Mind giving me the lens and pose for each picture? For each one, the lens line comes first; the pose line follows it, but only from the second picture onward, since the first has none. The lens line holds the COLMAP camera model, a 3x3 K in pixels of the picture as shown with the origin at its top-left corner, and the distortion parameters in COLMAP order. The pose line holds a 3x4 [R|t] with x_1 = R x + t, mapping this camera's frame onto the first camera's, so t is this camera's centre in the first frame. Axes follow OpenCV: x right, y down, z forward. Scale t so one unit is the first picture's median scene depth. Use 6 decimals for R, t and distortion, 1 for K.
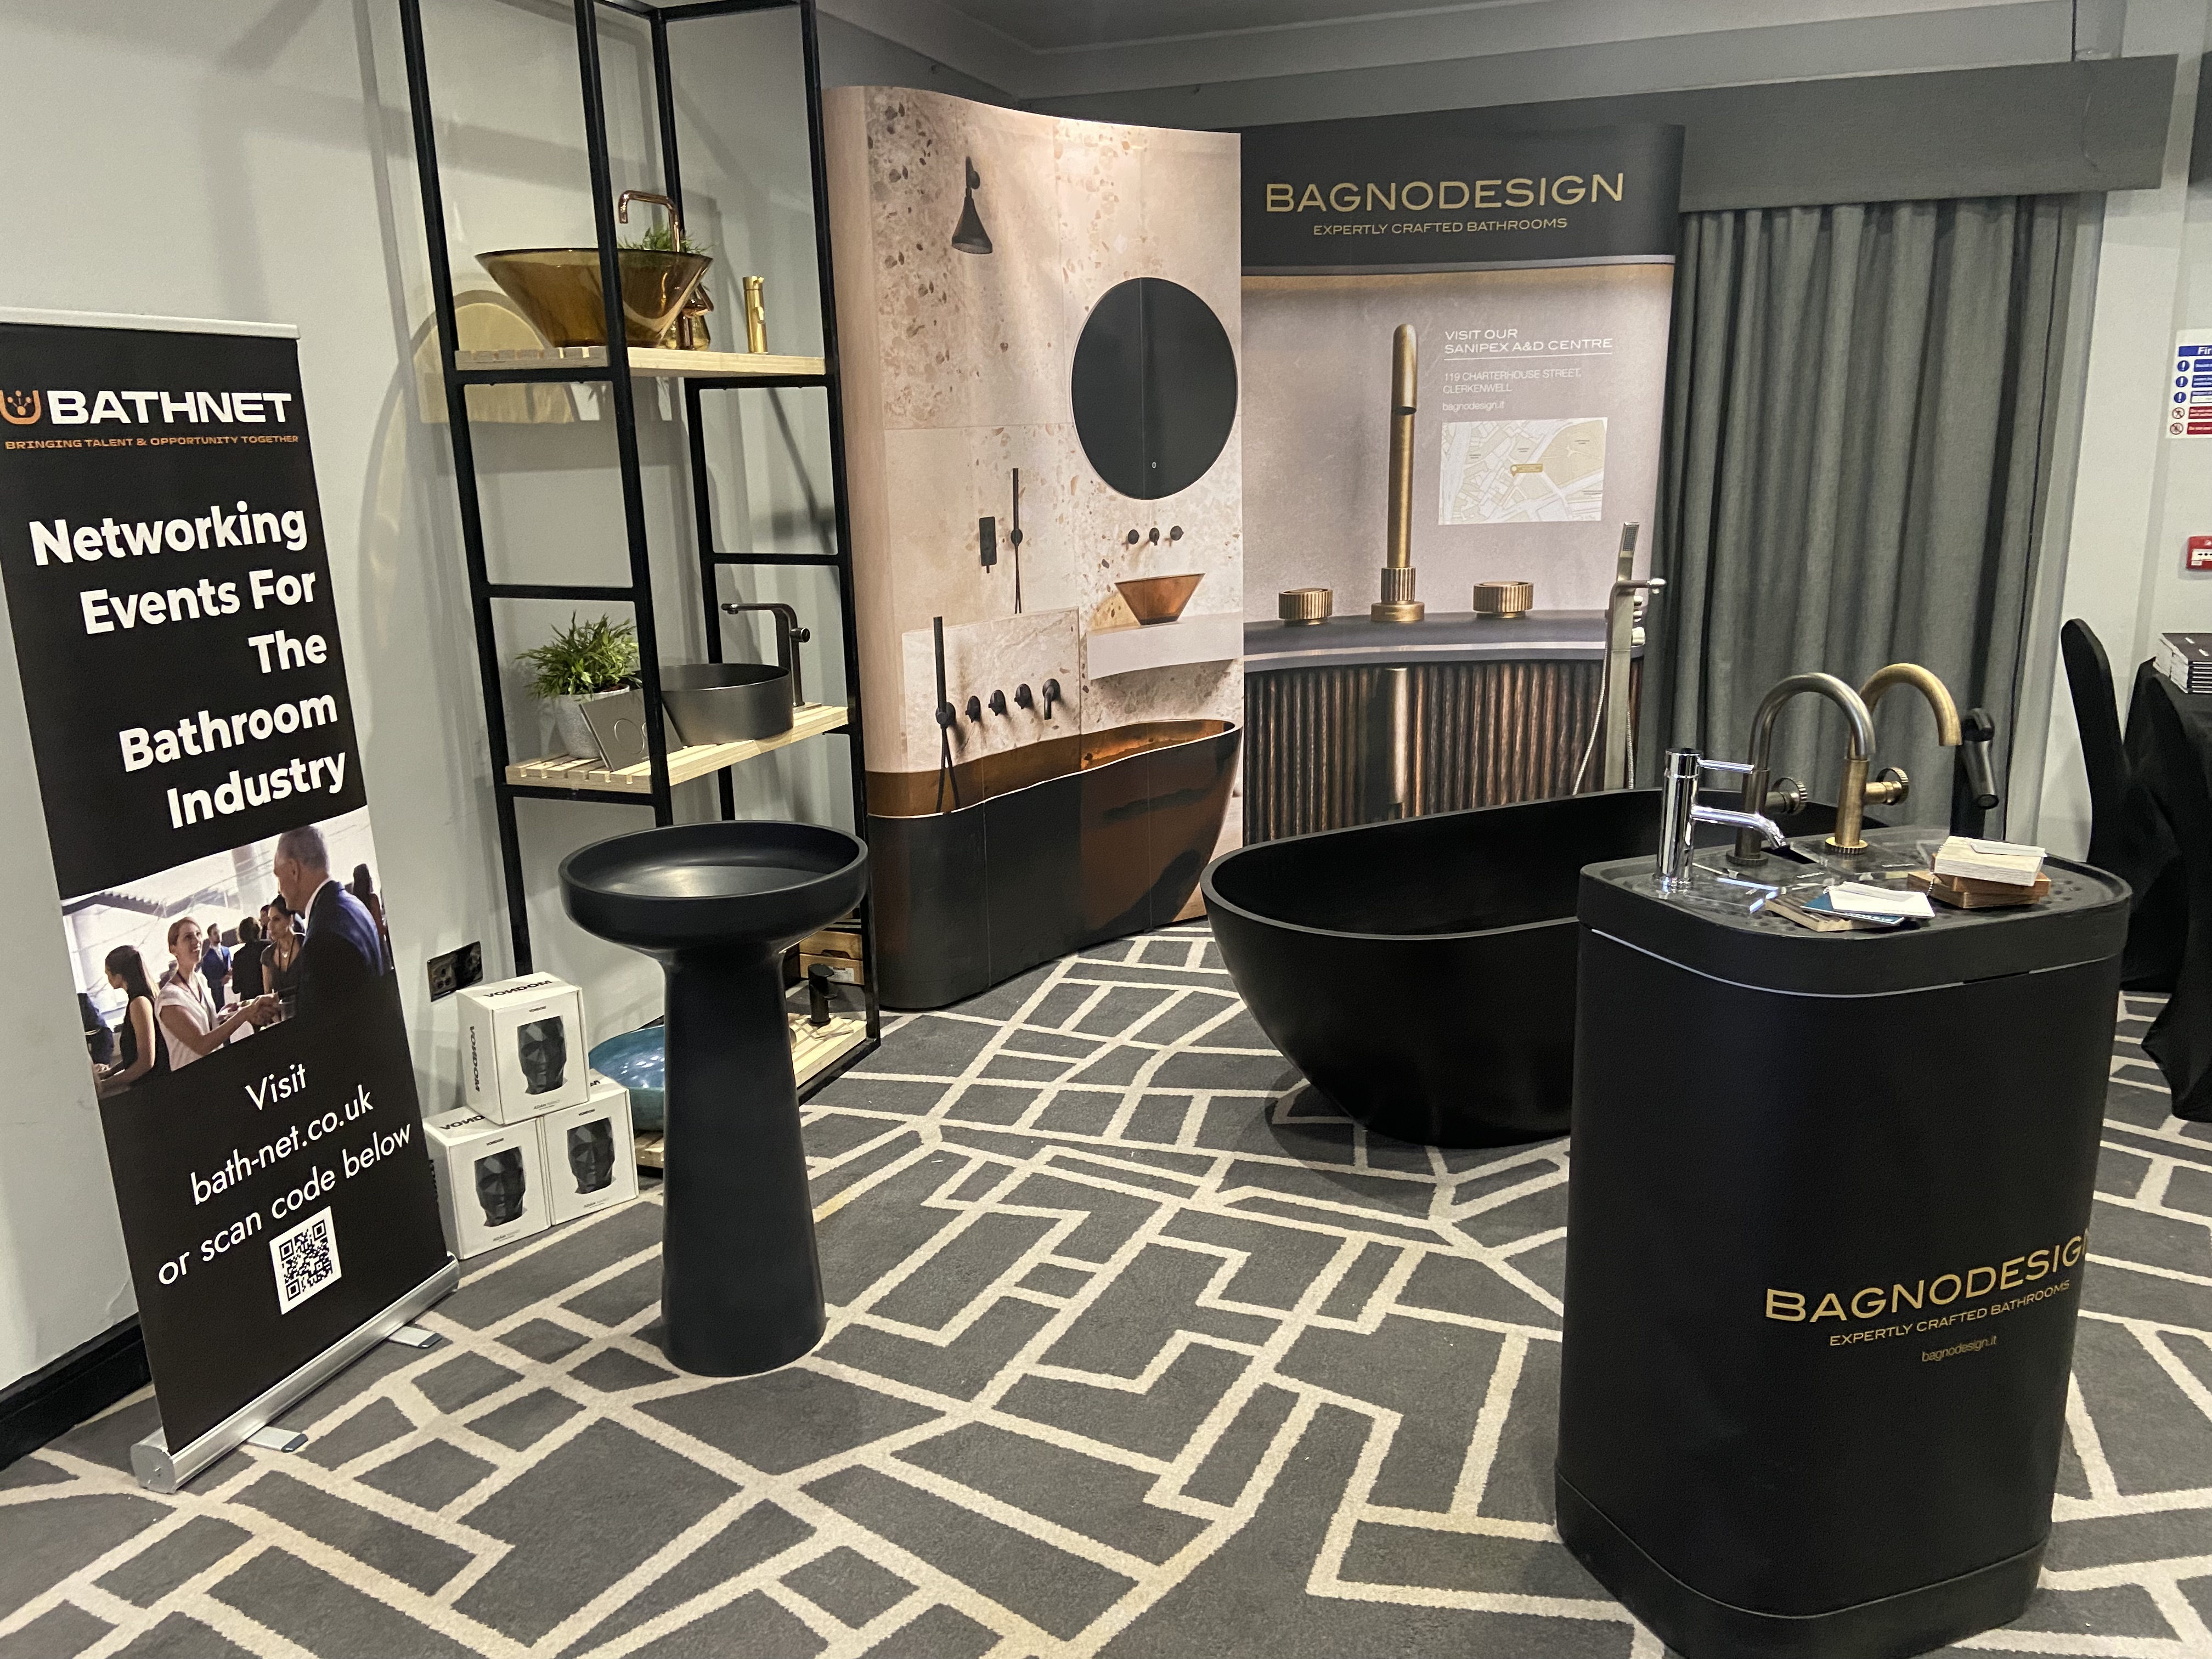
lens RADIAL K [[1645.8, 0, 1120.3], [0, 1645.8, 832.9], [0, 0, 1]] dist [0.126109, -0.162223]
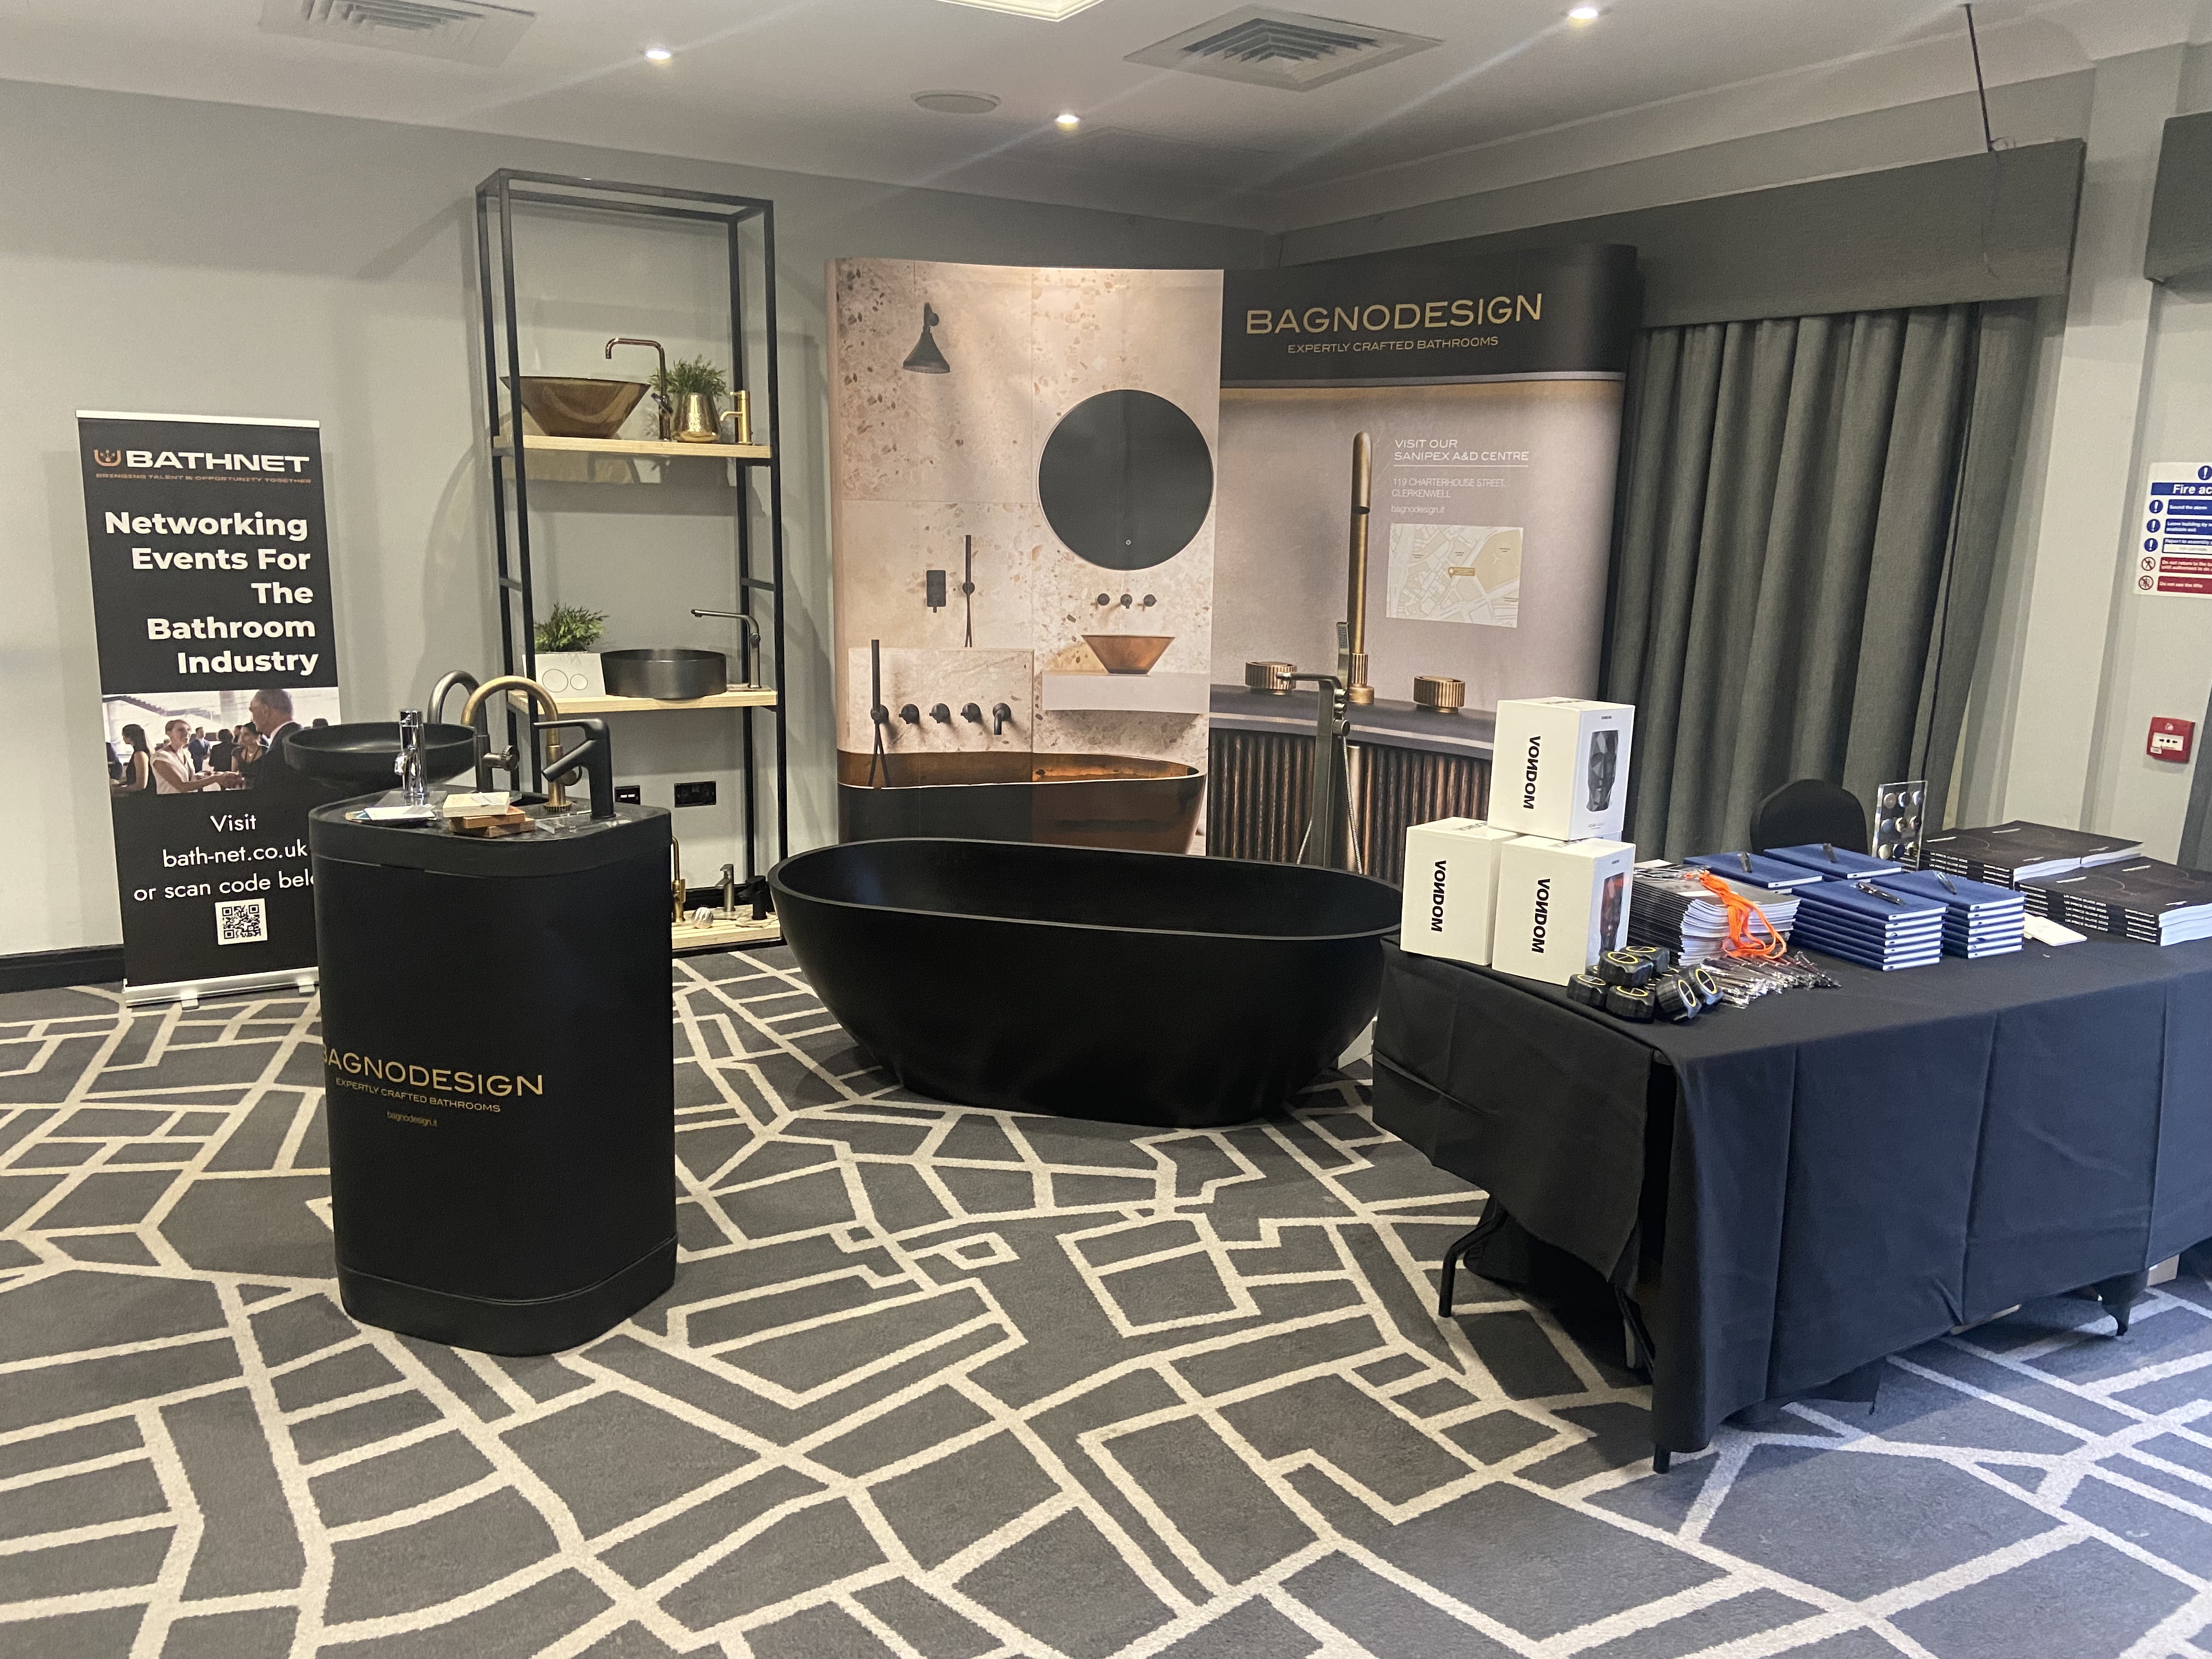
lens RADIAL K [[1645.8, 0, 1120.3], [0, 1645.8, 832.9], [0, 0, 1]] dist [0.126109, -0.162223]
pose [[0.767084, 0.173229, -0.617717, 0.875663], [-0.198414, 0.979708, 0.028351, -0.053583], [0.610094, 0.100816, 0.785889, 0.083640]]
